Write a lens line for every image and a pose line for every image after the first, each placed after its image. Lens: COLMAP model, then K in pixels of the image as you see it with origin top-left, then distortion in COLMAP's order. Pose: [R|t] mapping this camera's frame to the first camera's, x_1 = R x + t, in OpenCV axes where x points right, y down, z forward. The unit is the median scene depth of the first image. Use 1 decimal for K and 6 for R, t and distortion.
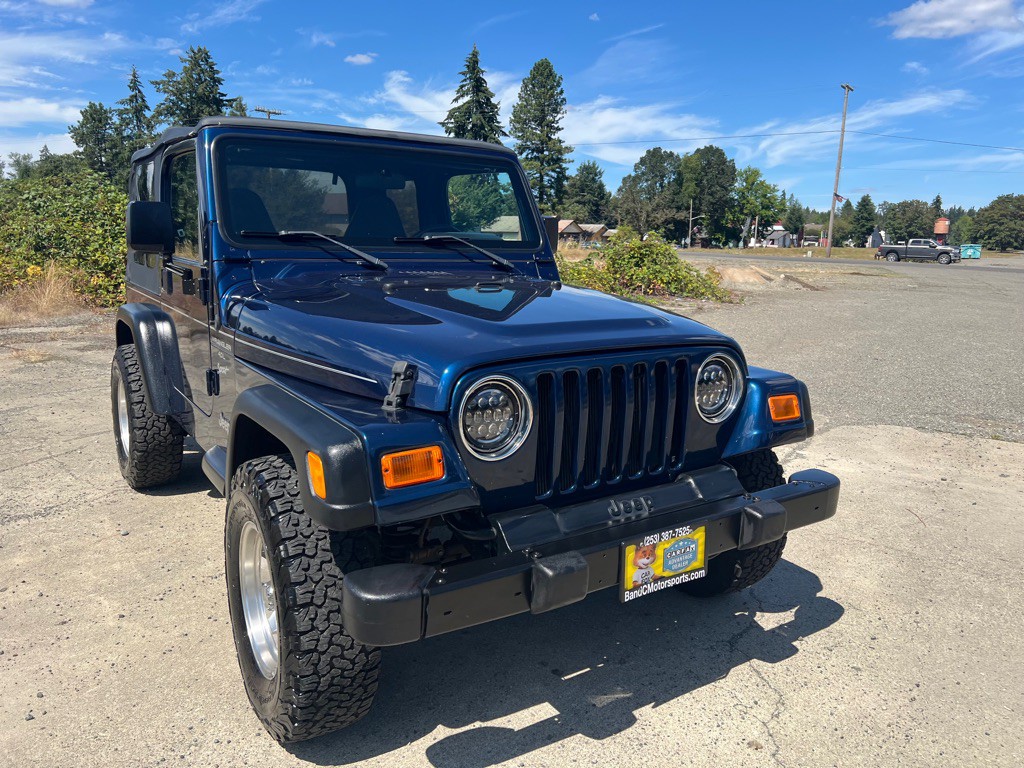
lens RADIAL K [[765.0, 0, 522.2], [0, 765.0, 389.6], [0, 0, 1]] dist [0.046693, -0.051517]
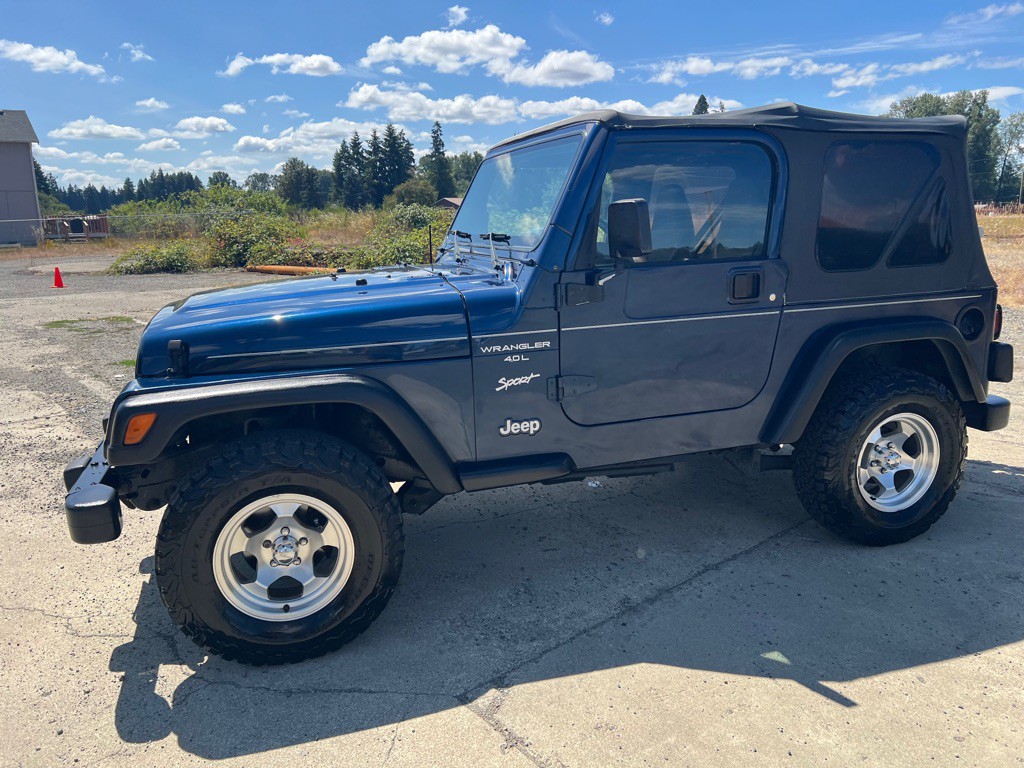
lens RADIAL K [[765.0, 0, 523.5], [0, 765.0, 379.3], [0, 0, 1]] dist [0.046693, -0.051517]
pose [[-0.260498, 0.184227, -0.947735, 0.964123], [-0.172928, 0.956849, 0.233530, -0.288663], [0.949861, 0.224724, -0.217399, 1.457587]]
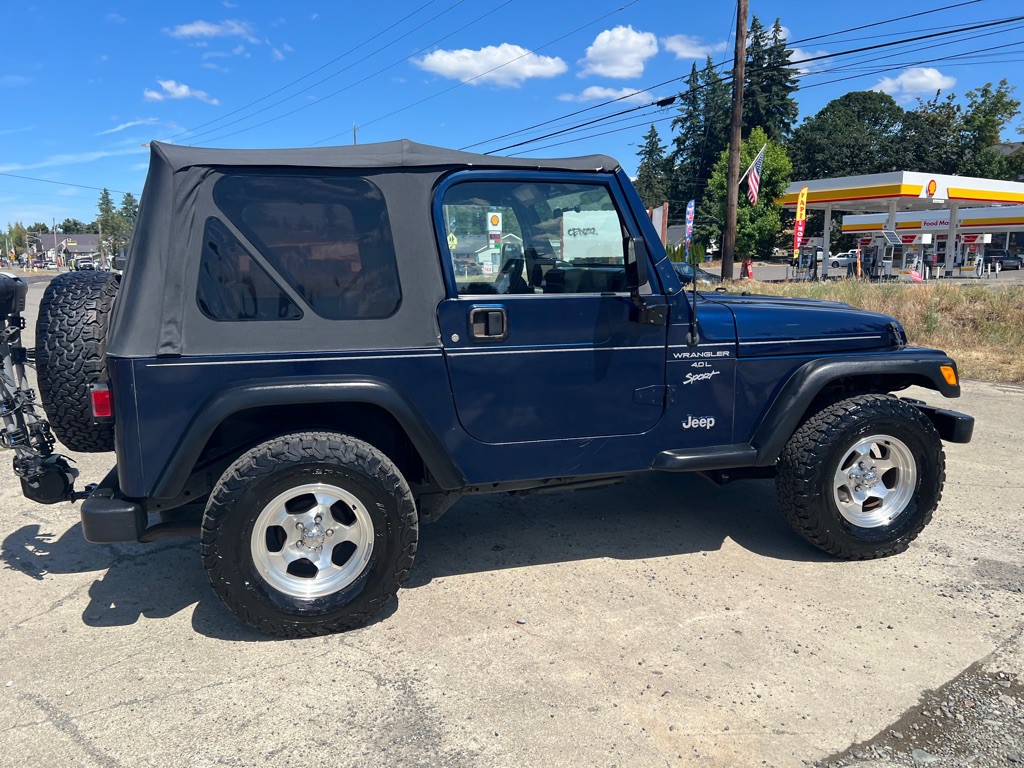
lens RADIAL K [[765.0, 0, 520.5], [0, 765.0, 394.2], [0, 0, 1]] dist [0.046693, -0.051517]
pose [[0.314576, -0.192992, 0.929406, -1.503165], [0.204079, 0.969968, 0.132340, -0.202680], [-0.927035, 0.148041, 0.344514, 0.807190]]
